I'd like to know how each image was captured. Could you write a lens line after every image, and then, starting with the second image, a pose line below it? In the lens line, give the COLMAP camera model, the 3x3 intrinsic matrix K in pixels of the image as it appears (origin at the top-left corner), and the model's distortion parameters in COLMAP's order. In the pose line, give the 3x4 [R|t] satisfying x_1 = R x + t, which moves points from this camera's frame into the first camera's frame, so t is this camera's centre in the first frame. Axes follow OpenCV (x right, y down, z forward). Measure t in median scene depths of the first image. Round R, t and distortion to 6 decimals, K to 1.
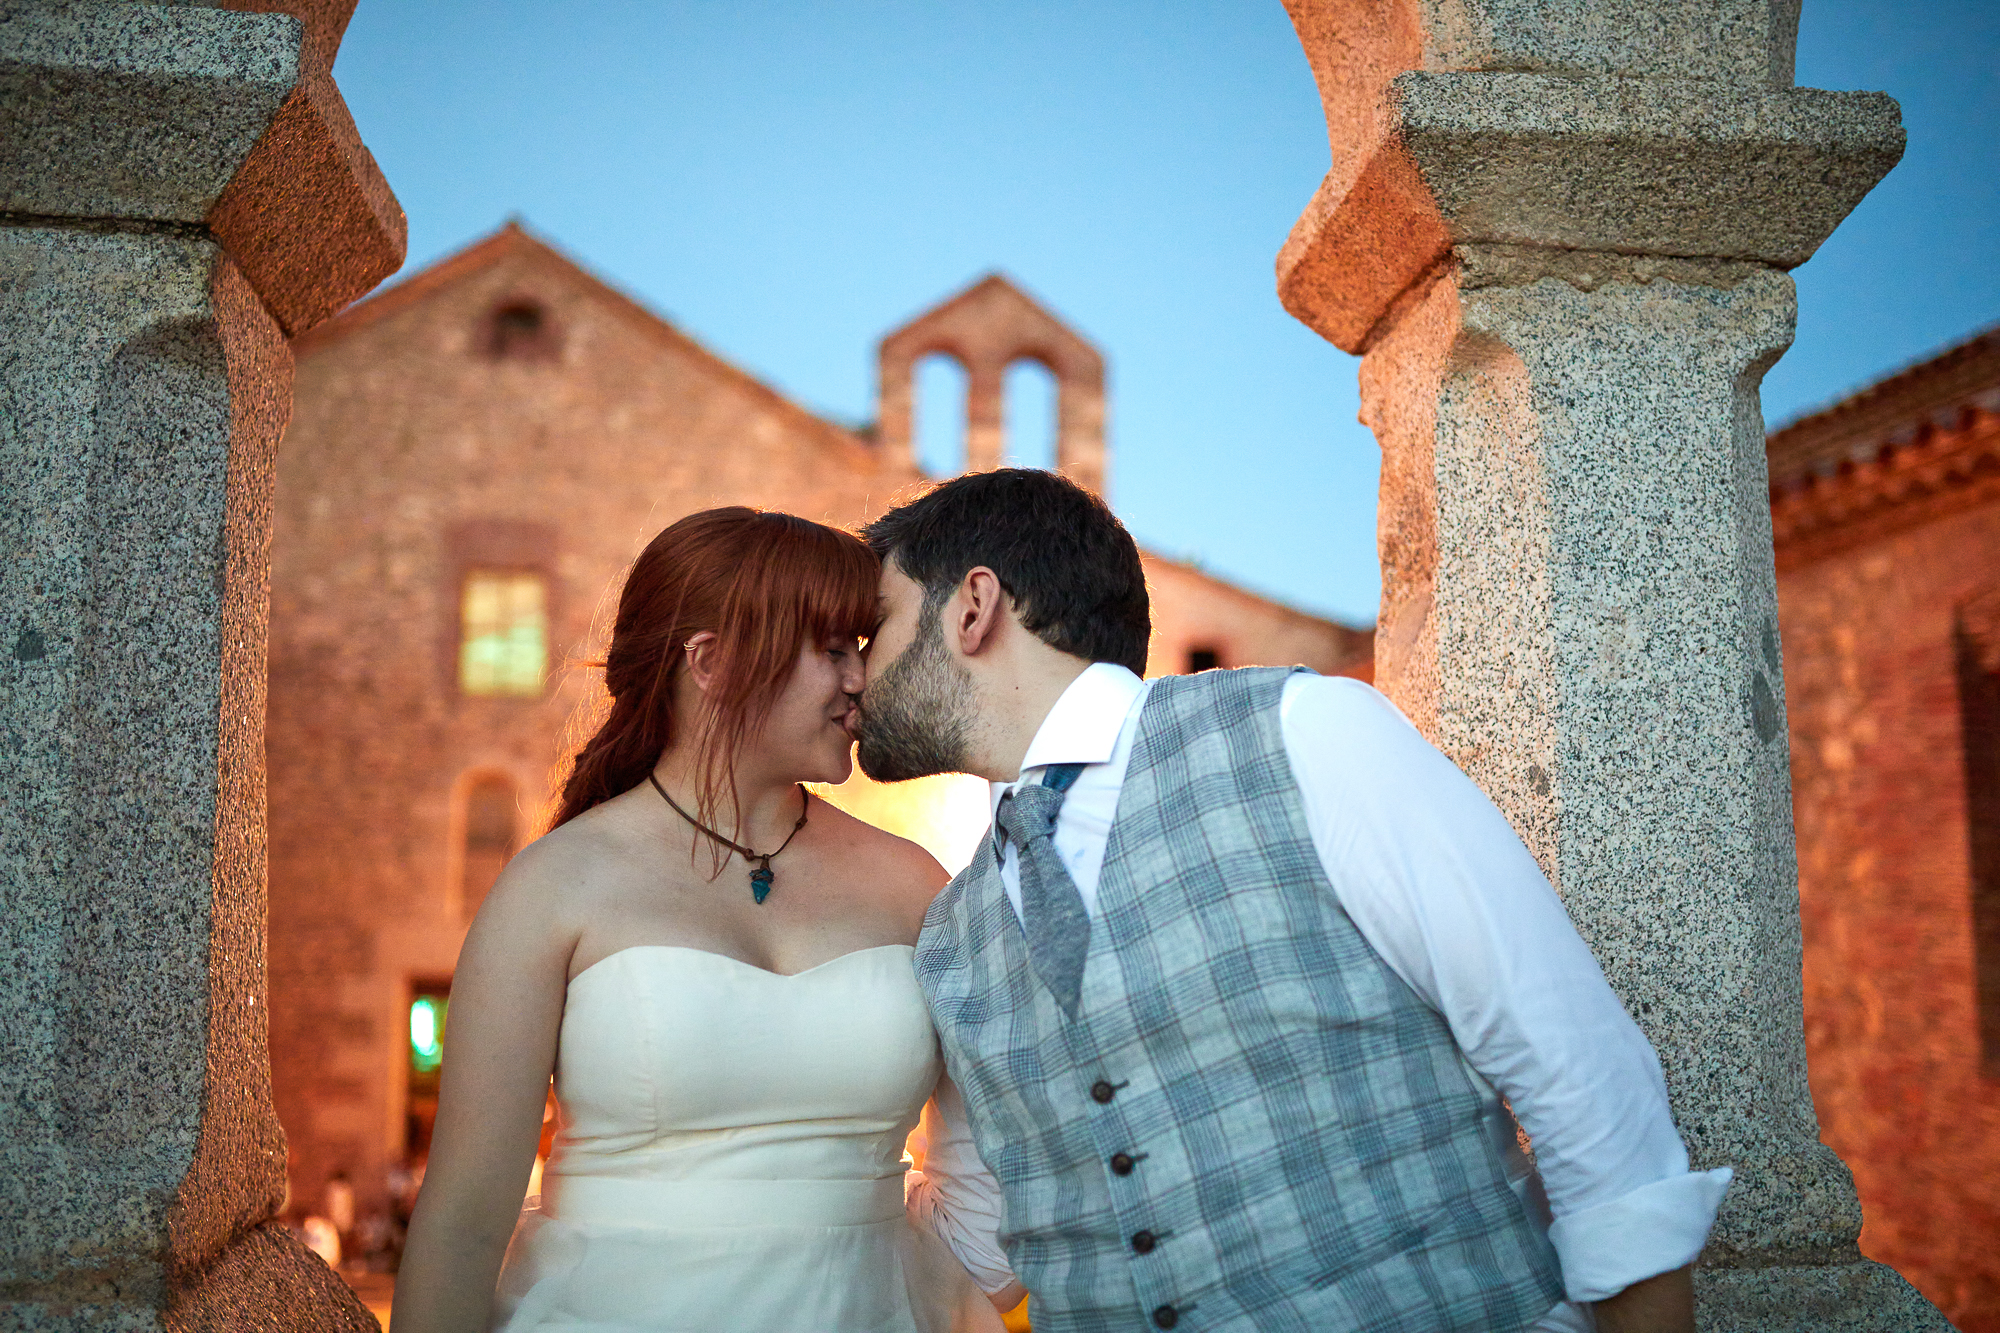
lens RADIAL K [[1913.1, 0, 1000.0], [0, 1913.1, 666.5], [0, 0, 1]] dist [-0.065195, 0.093121]
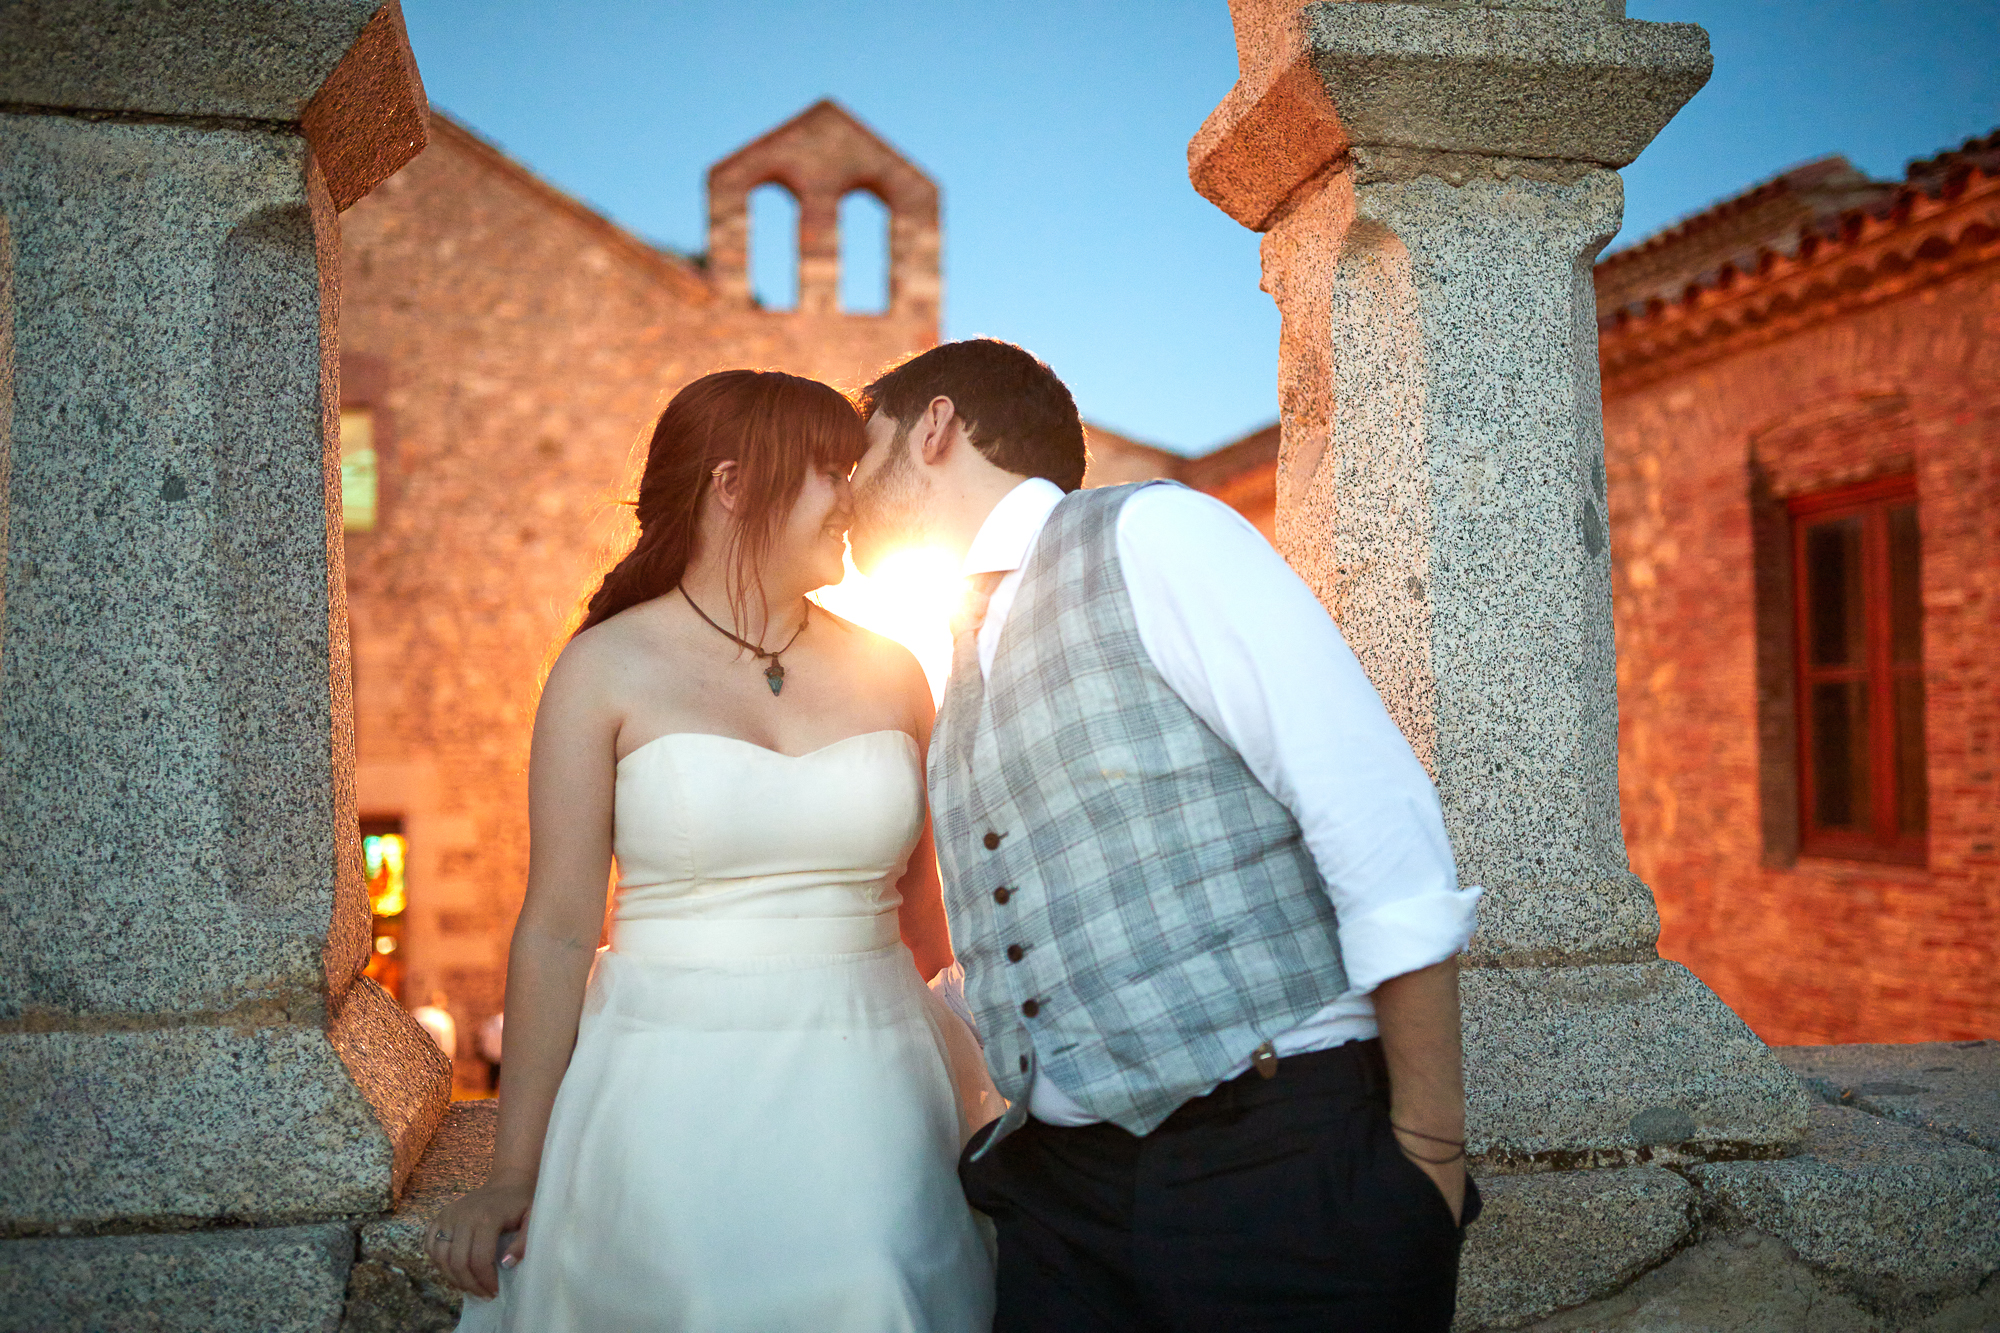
lens RADIAL K [[1913.1, 0, 1000.0], [0, 1913.1, 666.5], [0, 0, 1]] dist [-0.065195, 0.093121]
pose [[0.995763, -0.015284, 0.090681, -0.099800], [0.007222, 0.996042, 0.088585, -0.001449], [-0.091676, -0.087555, 0.991932, -0.212104]]
